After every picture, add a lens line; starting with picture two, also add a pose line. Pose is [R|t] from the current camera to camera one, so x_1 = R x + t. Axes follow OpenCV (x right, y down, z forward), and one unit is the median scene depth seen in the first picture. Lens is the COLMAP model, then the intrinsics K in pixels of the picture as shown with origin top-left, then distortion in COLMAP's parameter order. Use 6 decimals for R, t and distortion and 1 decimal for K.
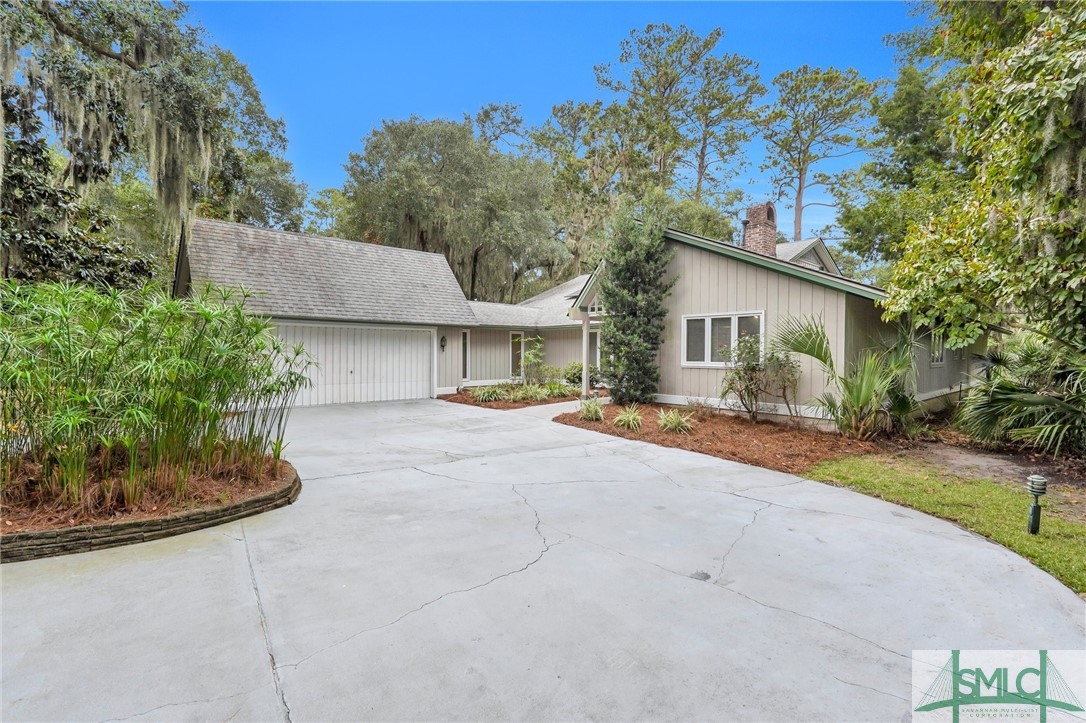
lens RADIAL K [[487.4, 0, 544.5], [0, 487.4, 358.9], [0, 0, 1]] dist [-0.001729, 0.000190]
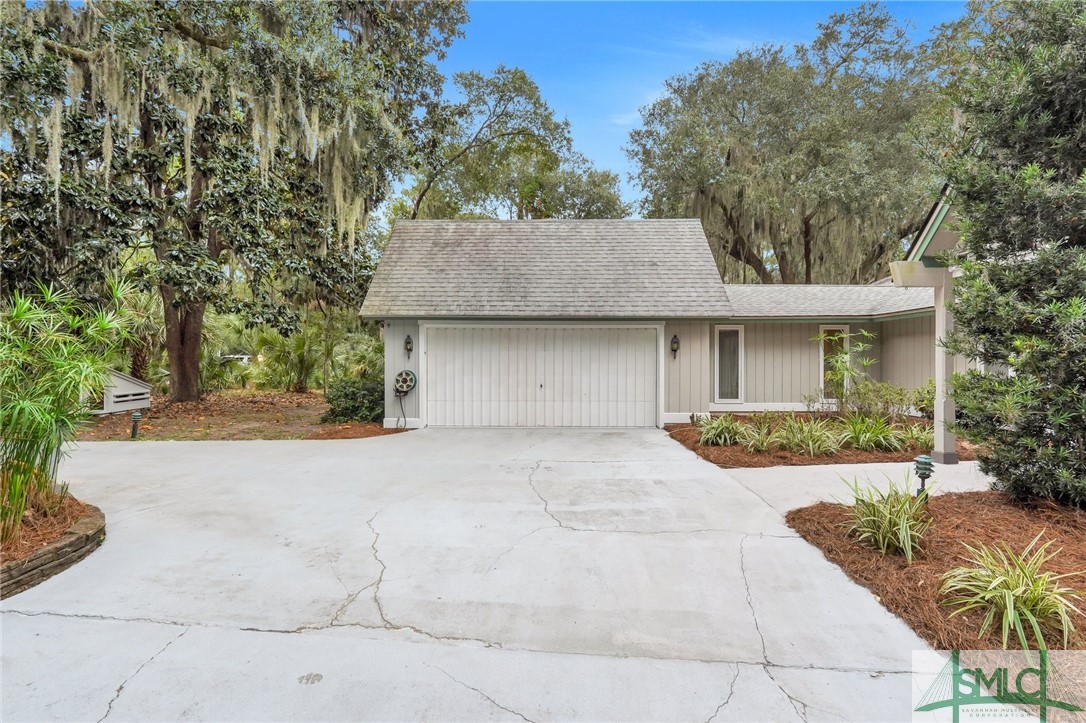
lens RADIAL K [[487.4, 0, 538.8], [0, 487.4, 360.9], [0, 0, 1]] dist [-0.001729, 0.000190]
pose [[0.742438, -0.003753, -0.669905, 0.106694], [-0.005890, 0.999909, -0.012130, -0.002663], [0.669889, 0.012951, 0.742348, 0.410055]]
